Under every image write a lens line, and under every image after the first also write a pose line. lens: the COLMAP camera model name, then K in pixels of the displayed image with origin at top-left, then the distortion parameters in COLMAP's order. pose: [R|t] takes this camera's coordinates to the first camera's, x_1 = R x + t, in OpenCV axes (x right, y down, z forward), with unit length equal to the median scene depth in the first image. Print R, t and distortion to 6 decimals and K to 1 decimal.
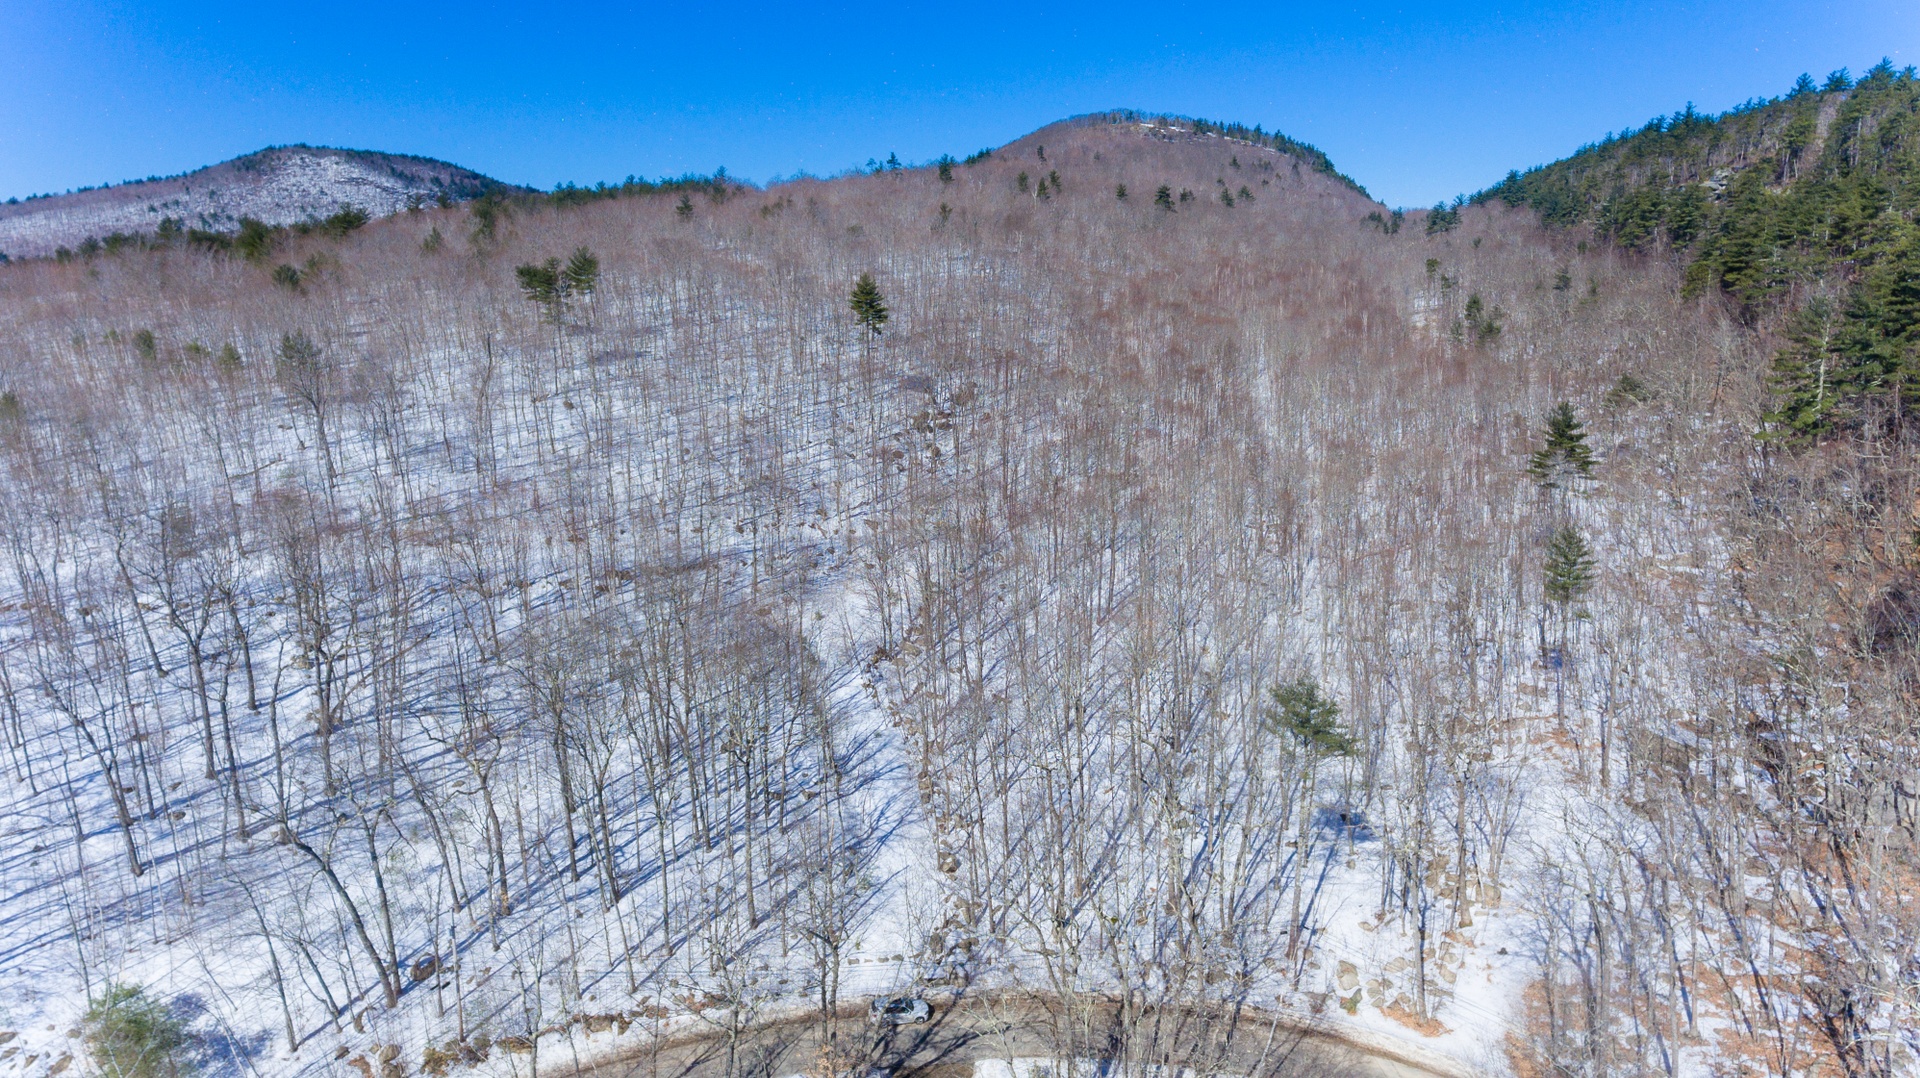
lens RADIAL K [[1139.3, 0, 948.5], [0, 1139.3, 532.8], [0, 0, 1]] dist [0.039473, -0.006586]
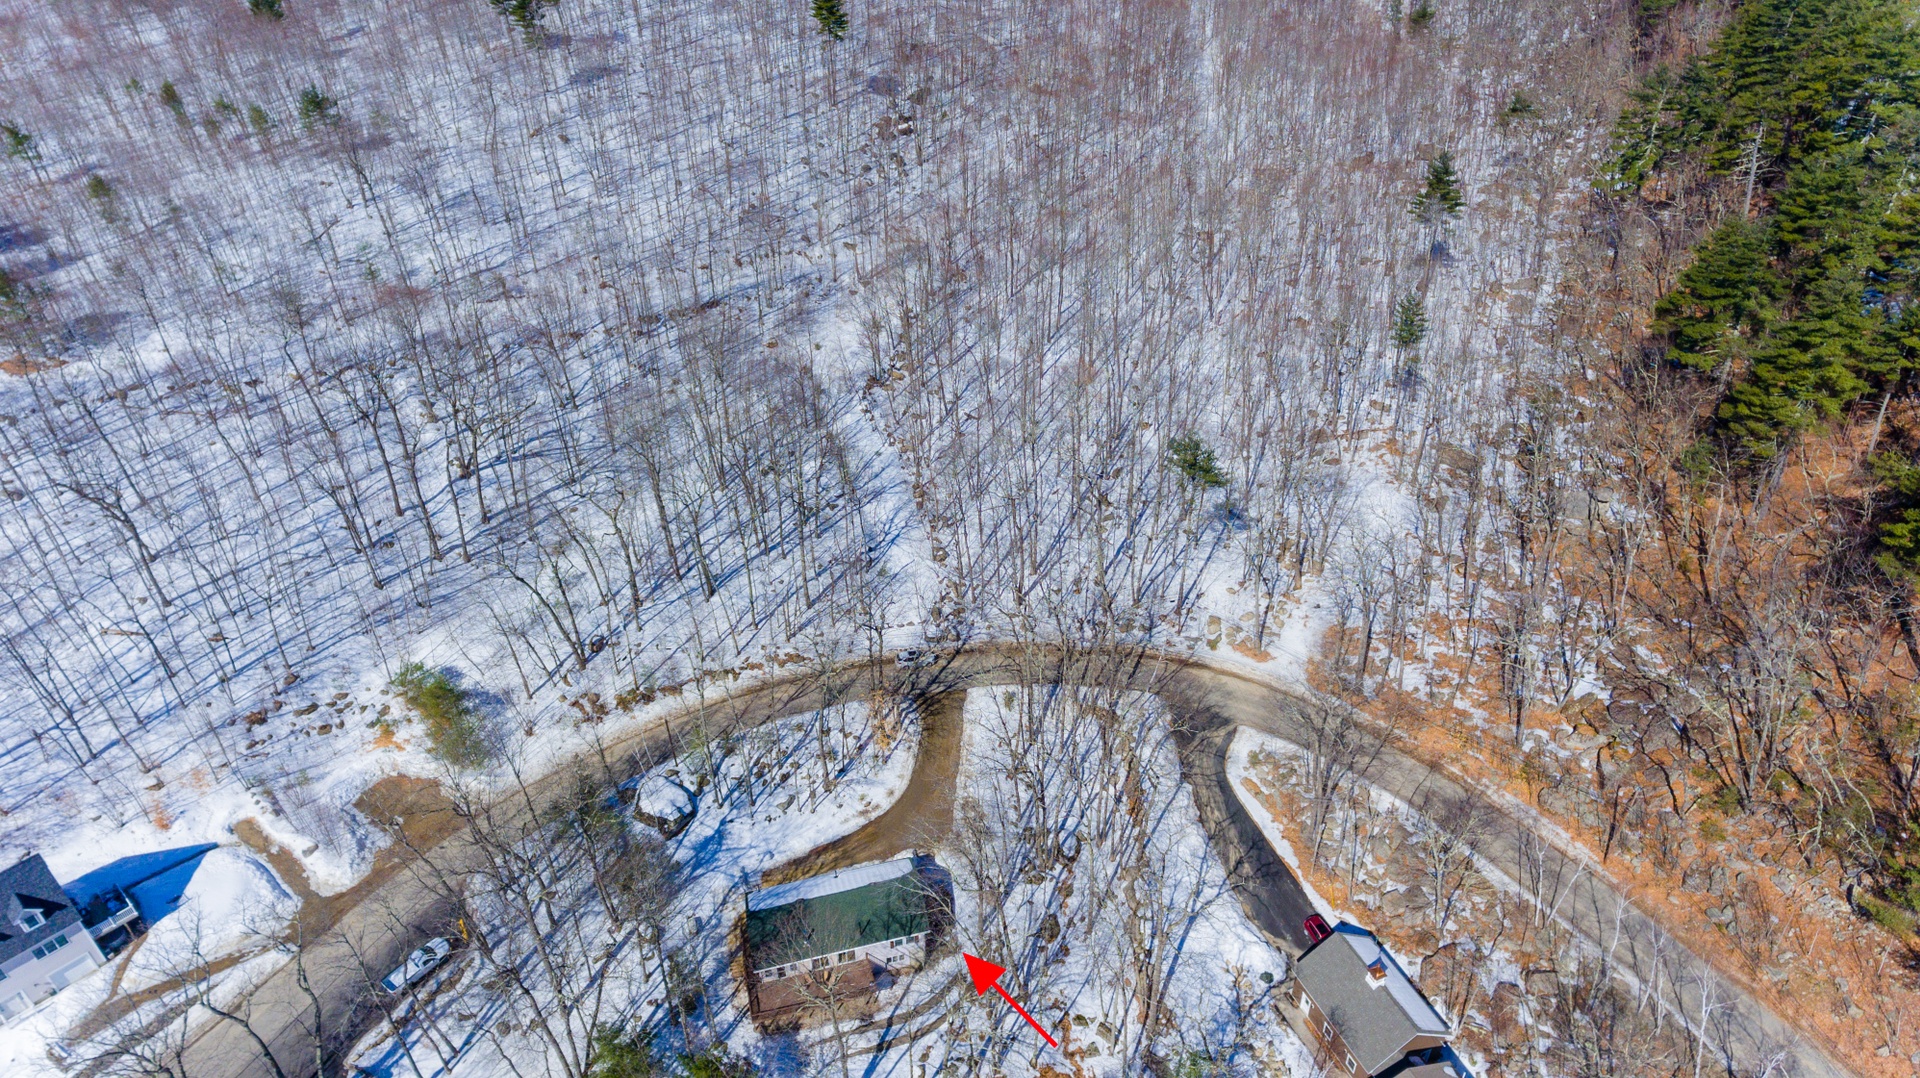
lens RADIAL K [[1139.3, 0, 965.2], [0, 1139.3, 540.6], [0, 0, 1]] dist [0.039473, -0.006586]
pose [[0.997712, -0.027252, 0.061874, -0.054303], [0.005494, 0.944818, 0.327550, -0.175132], [-0.067386, -0.326461, 0.942806, -0.287330]]
